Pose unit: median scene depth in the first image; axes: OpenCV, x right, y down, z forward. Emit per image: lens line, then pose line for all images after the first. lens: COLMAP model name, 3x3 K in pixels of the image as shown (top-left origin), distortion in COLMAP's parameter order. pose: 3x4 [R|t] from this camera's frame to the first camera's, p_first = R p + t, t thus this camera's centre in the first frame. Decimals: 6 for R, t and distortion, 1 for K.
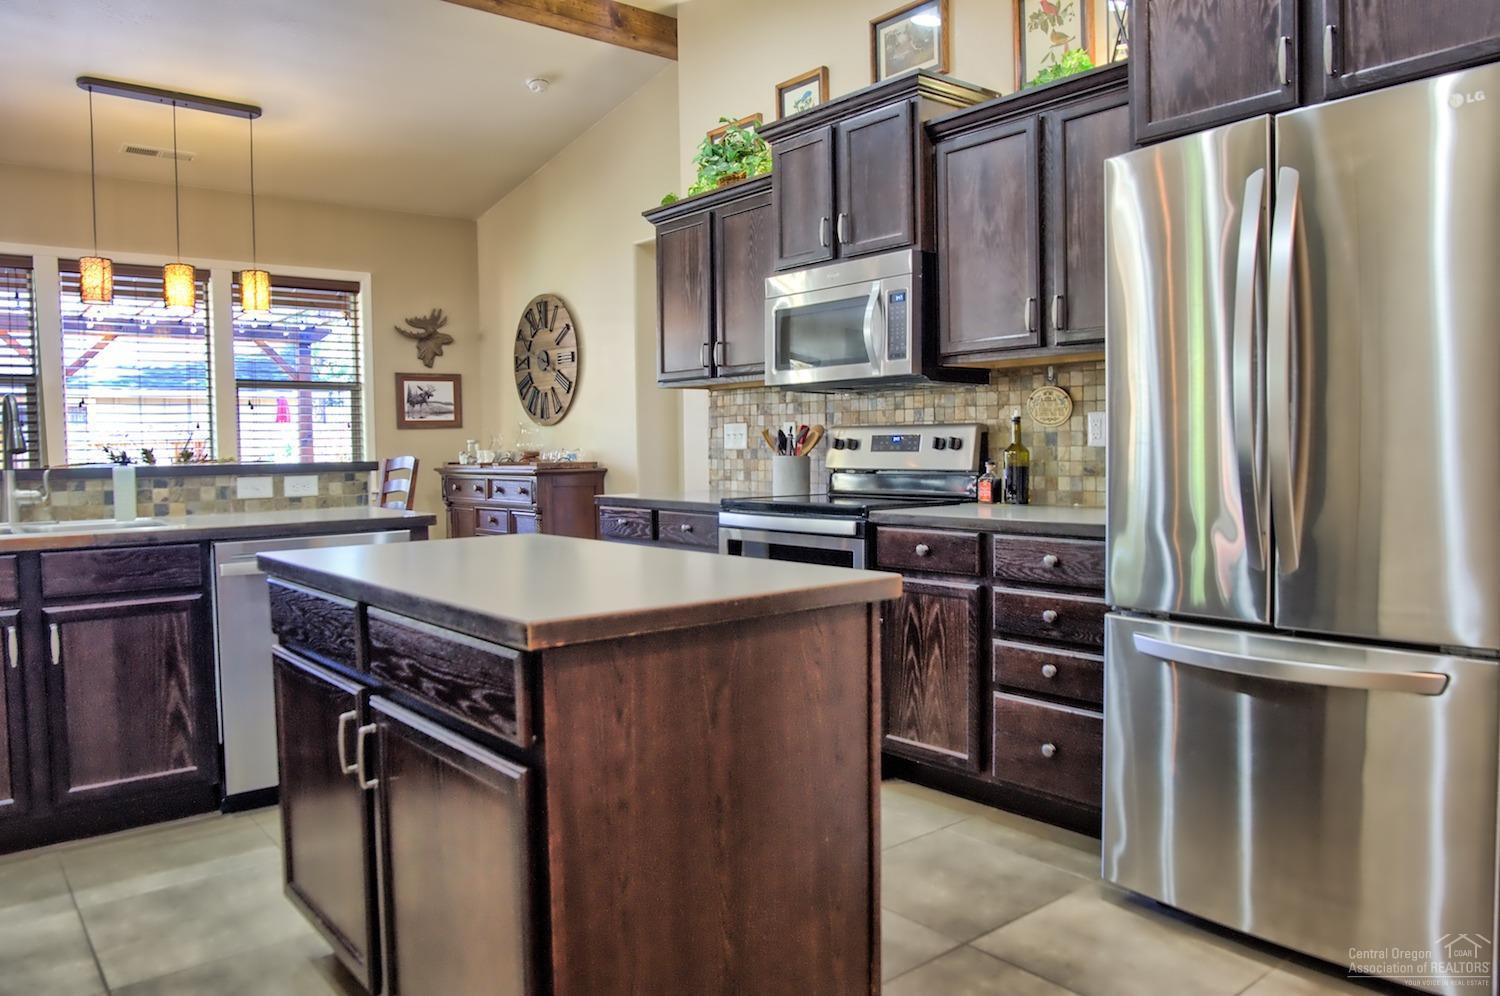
lens RADIAL K [[1045.4, 0, 750.0], [0, 1045.4, 498.0], [0, 0, 1]] dist [-0.081173, 0.001054]
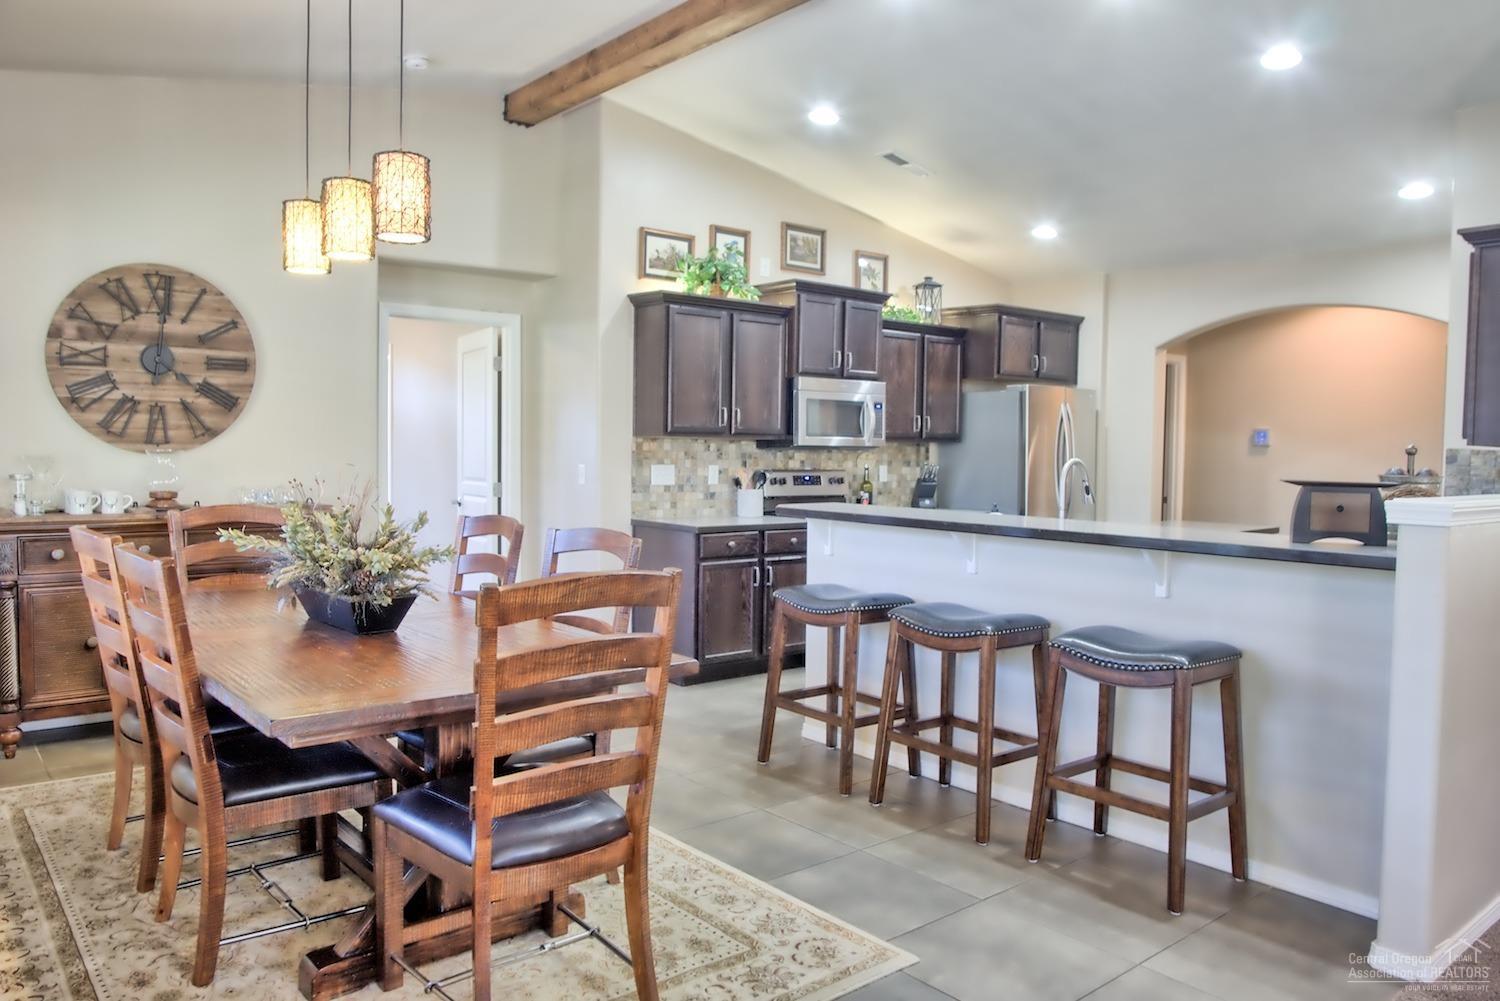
lens RADIAL K [[1045.4, 0, 750.0], [0, 1045.4, 500.5], [0, 0, 1]] dist [-0.081173, 0.001054]
pose [[0.000932, -0.040183, 0.999192, -1.323292], [0.037492, 0.998491, 0.040120, -0.076864], [-0.999297, 0.037424, 0.002437, 0.909777]]
